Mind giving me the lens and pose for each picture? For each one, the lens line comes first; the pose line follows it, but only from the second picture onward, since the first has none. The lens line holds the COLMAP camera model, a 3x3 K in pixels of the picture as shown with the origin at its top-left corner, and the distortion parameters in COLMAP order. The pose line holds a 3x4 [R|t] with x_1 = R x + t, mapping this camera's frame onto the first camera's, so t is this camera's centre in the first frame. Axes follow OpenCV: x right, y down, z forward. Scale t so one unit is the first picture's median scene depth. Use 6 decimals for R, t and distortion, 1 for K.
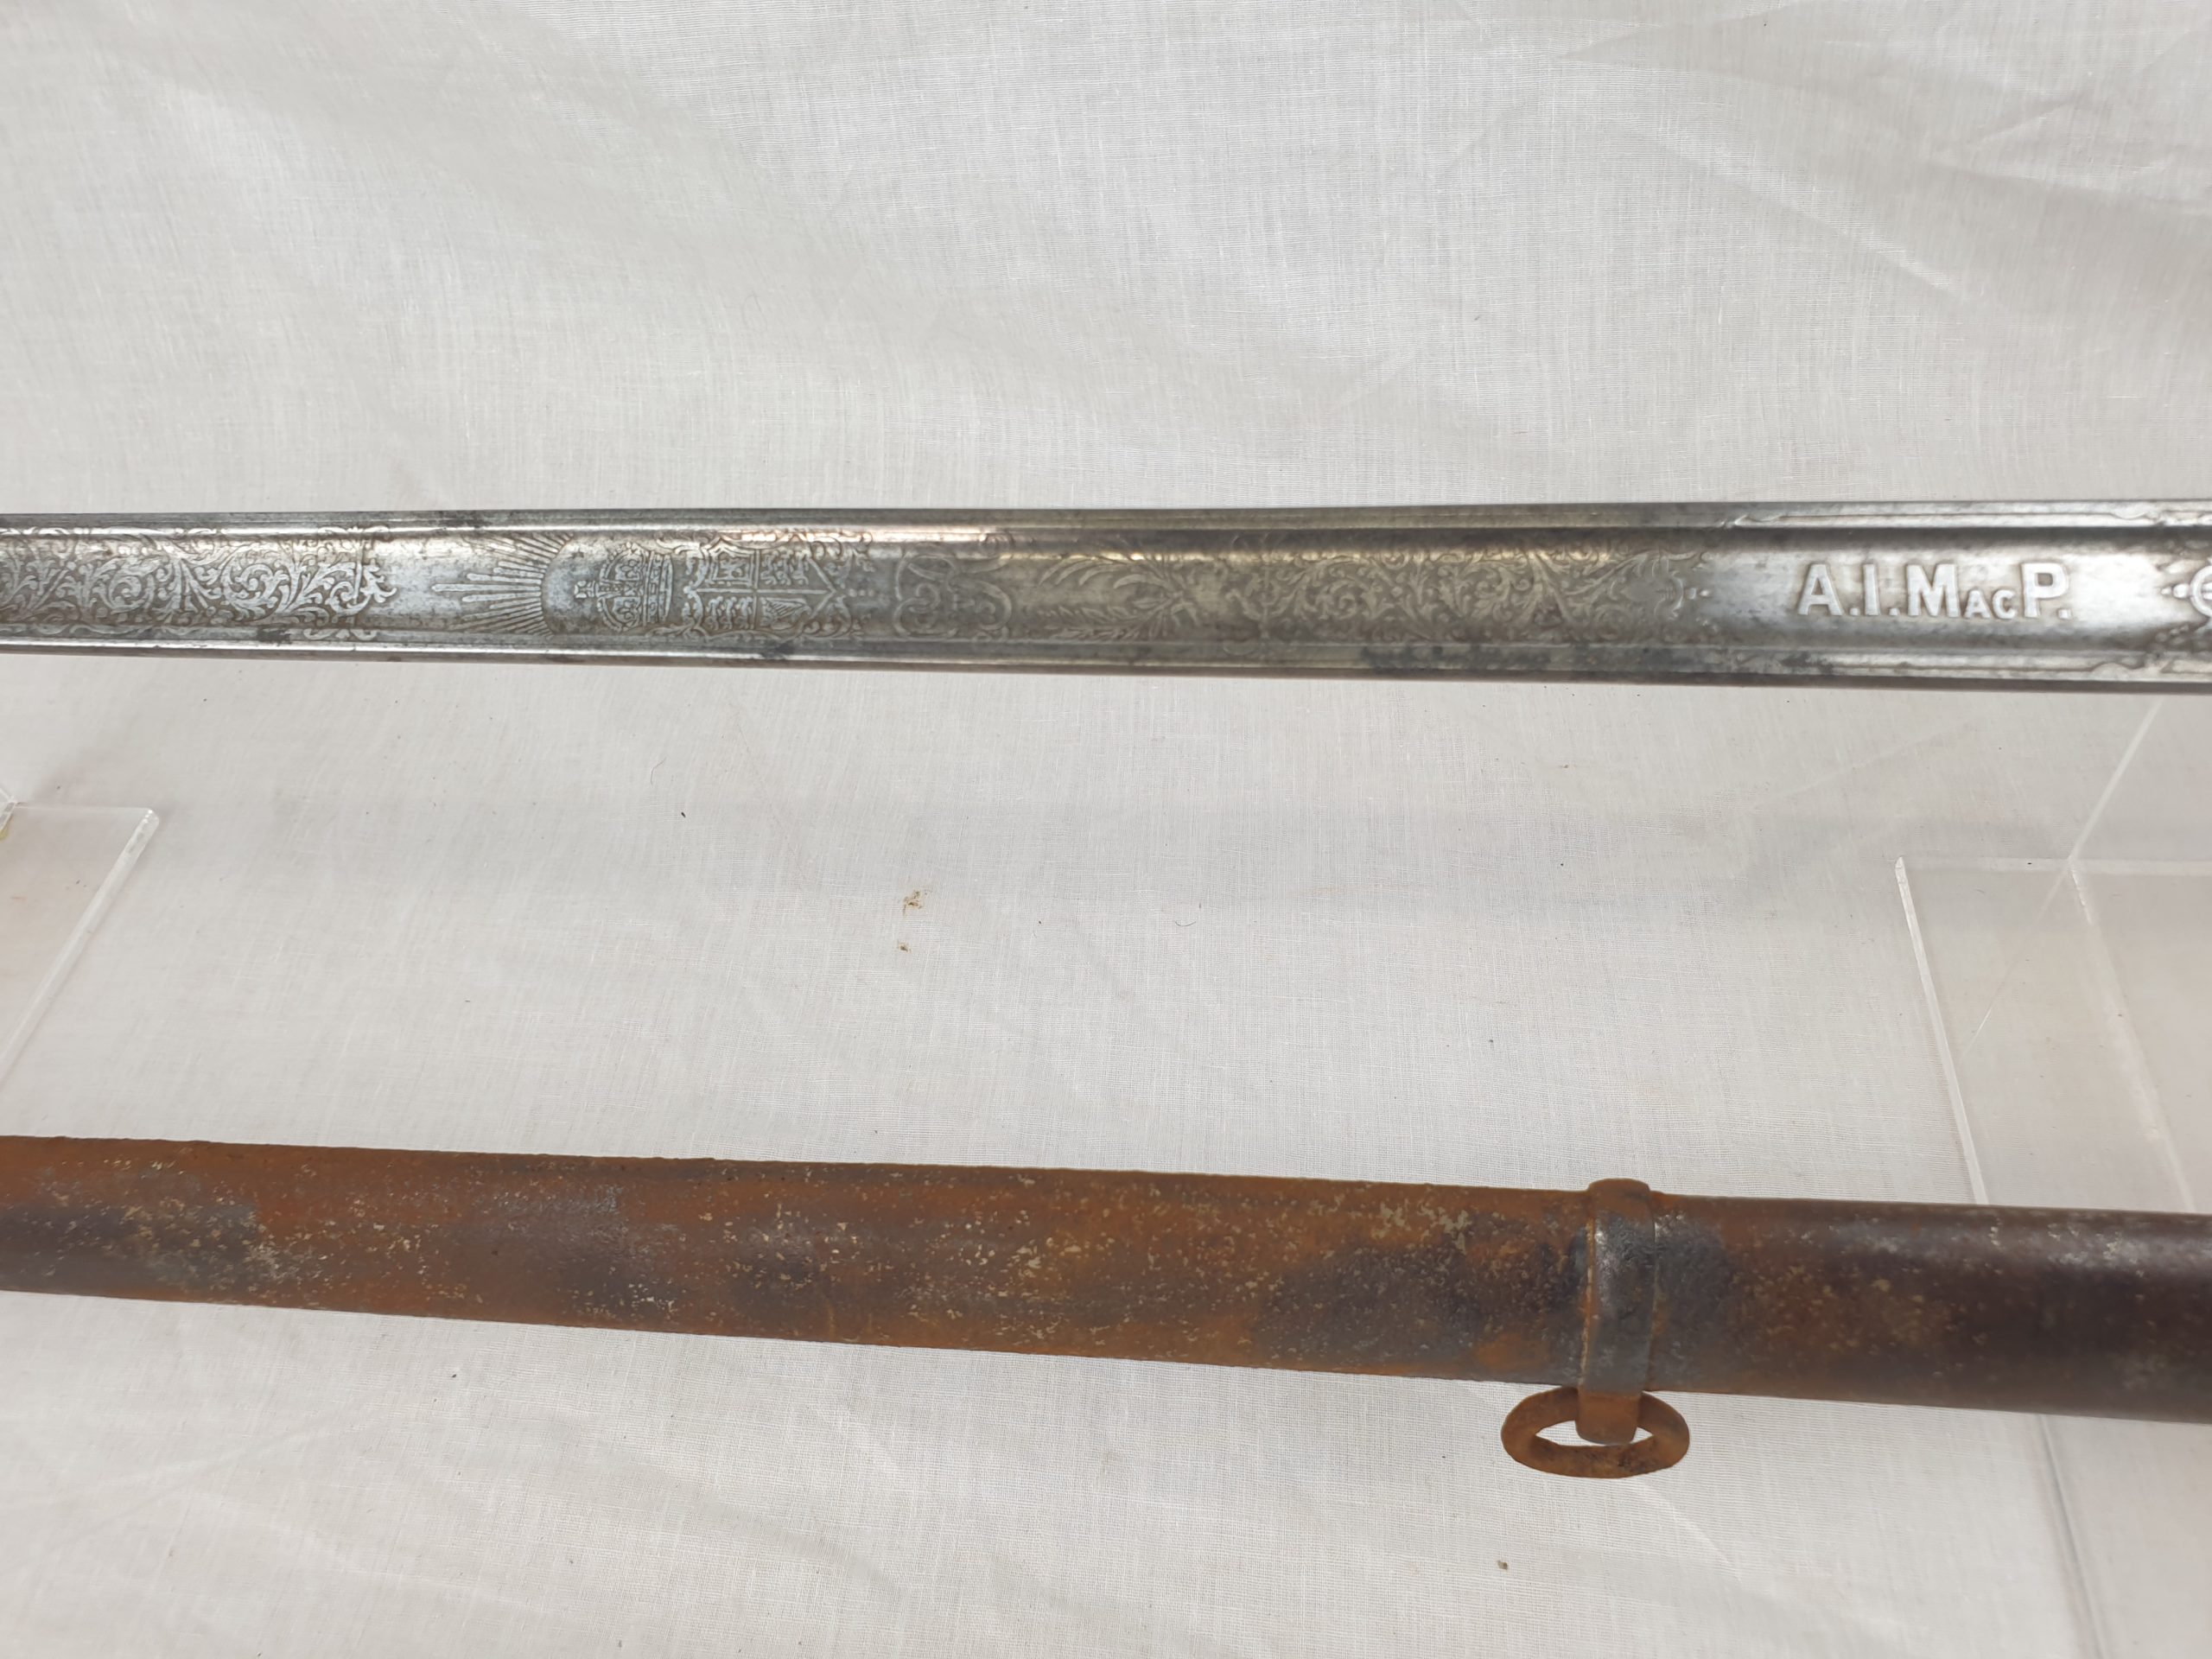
lens RADIAL K [[1754.9, 0, 1135.4], [0, 1754.9, 830.7], [0, 0, 1]] dist [-0.016894, 0.024252]
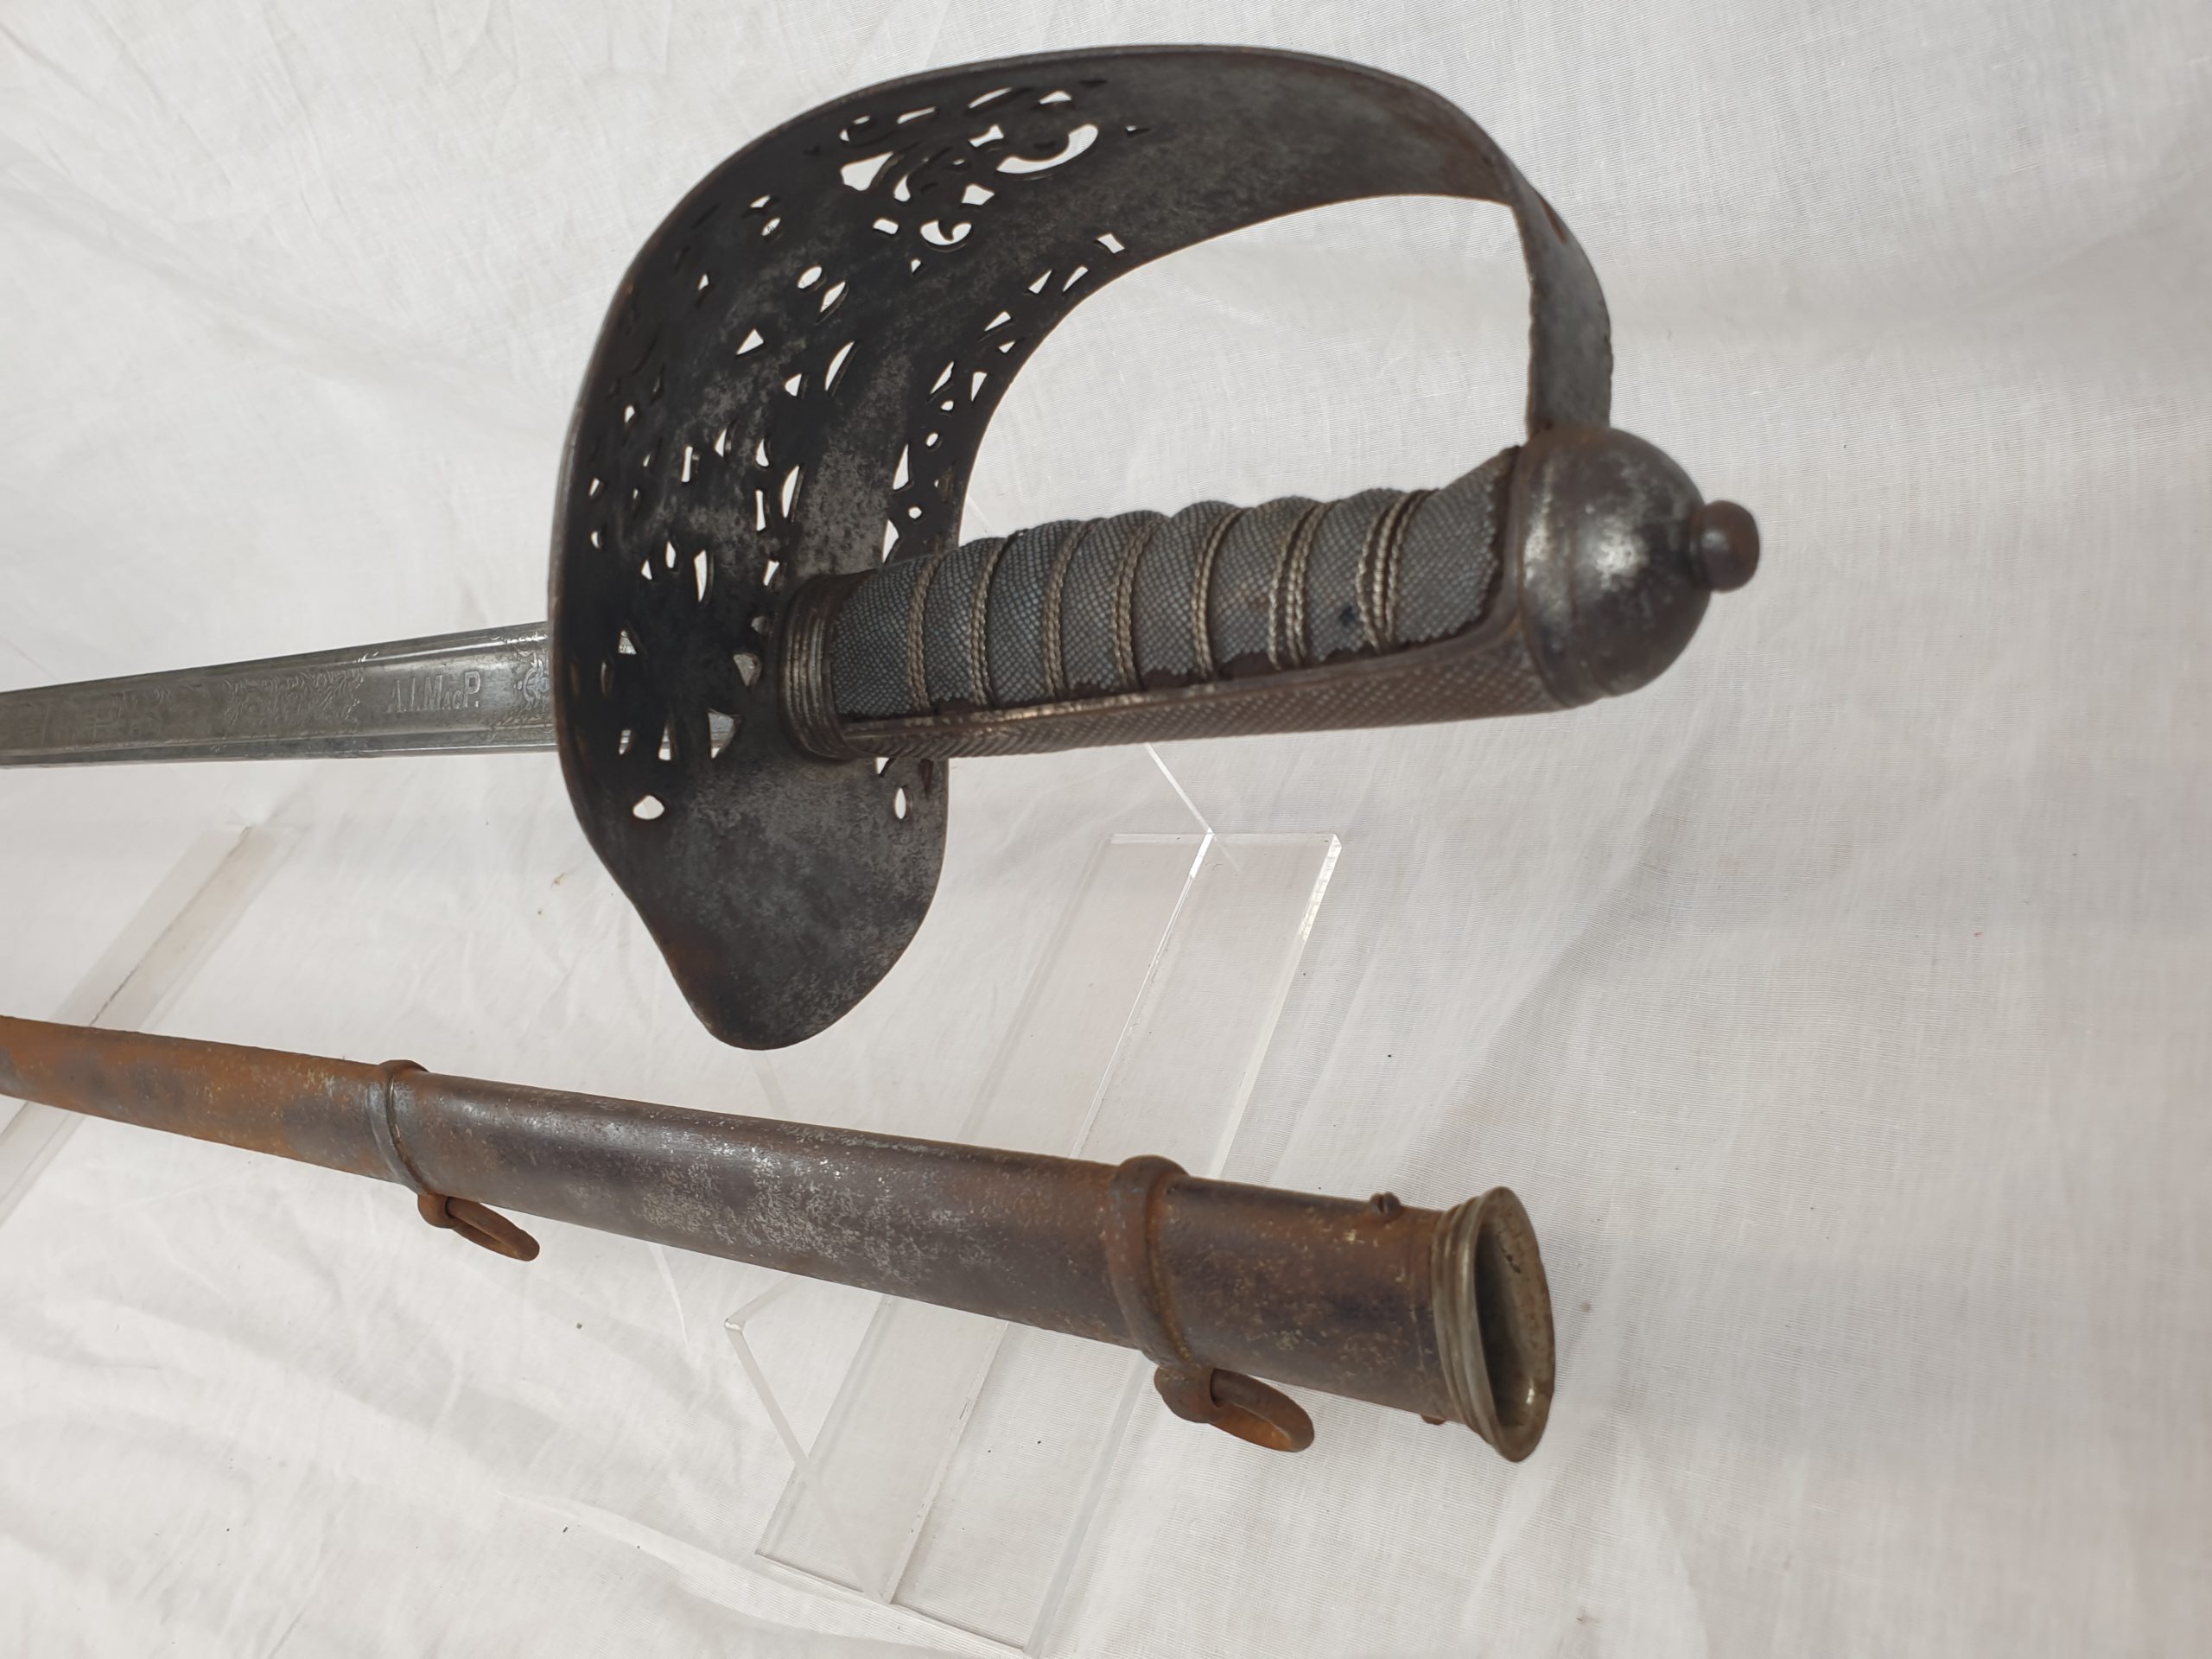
lens RADIAL K [[1754.9, 0, 1139.4], [0, 1754.9, 827.0], [0, 0, 1]] dist [-0.016894, 0.024252]
pose [[0.866261, -0.028182, -0.498796, 0.965586], [0.042556, 0.998941, 0.017467, -0.009645], [0.497776, -0.036358, 0.866543, -0.032661]]
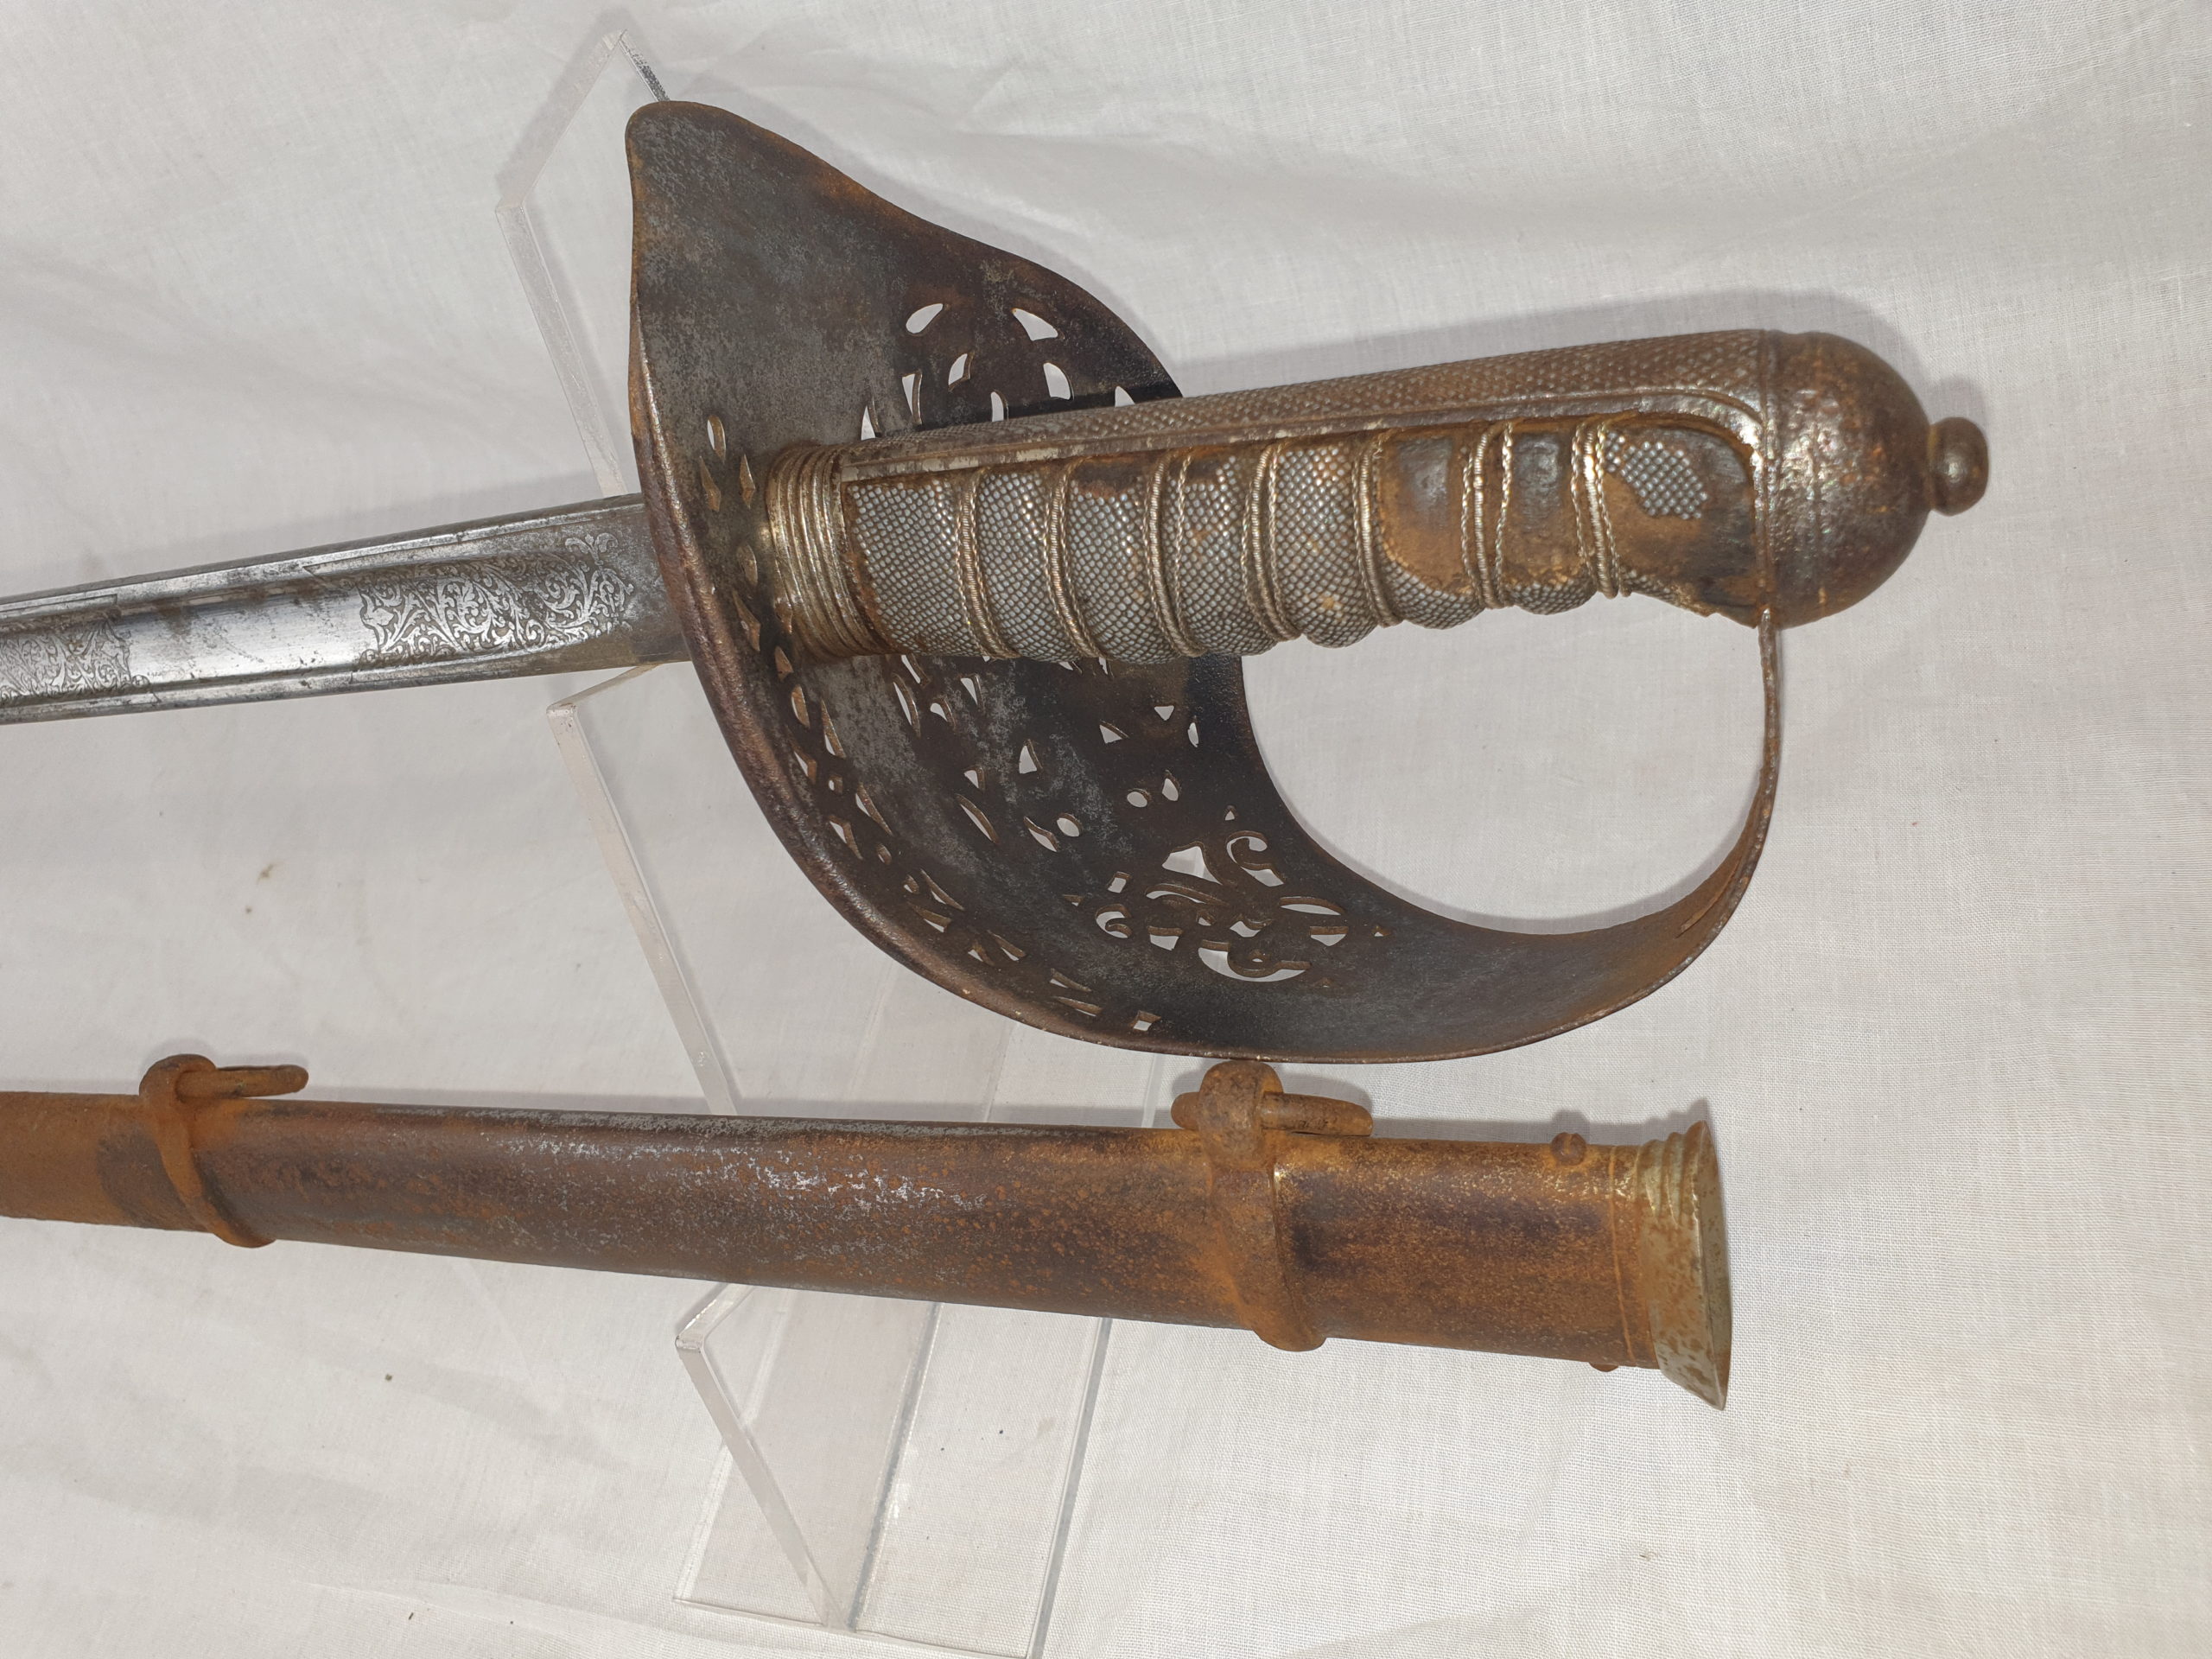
lens RADIAL K [[1754.9, 0, 1100.3], [0, 1754.9, 818.6], [0, 0, 1]] dist [-0.016894, 0.024252]
pose [[0.948065, -0.071000, -0.310050, 0.796902], [0.090772, 0.994626, 0.049797, -0.007010], [0.304848, -0.075354, 0.949415, -0.029150]]
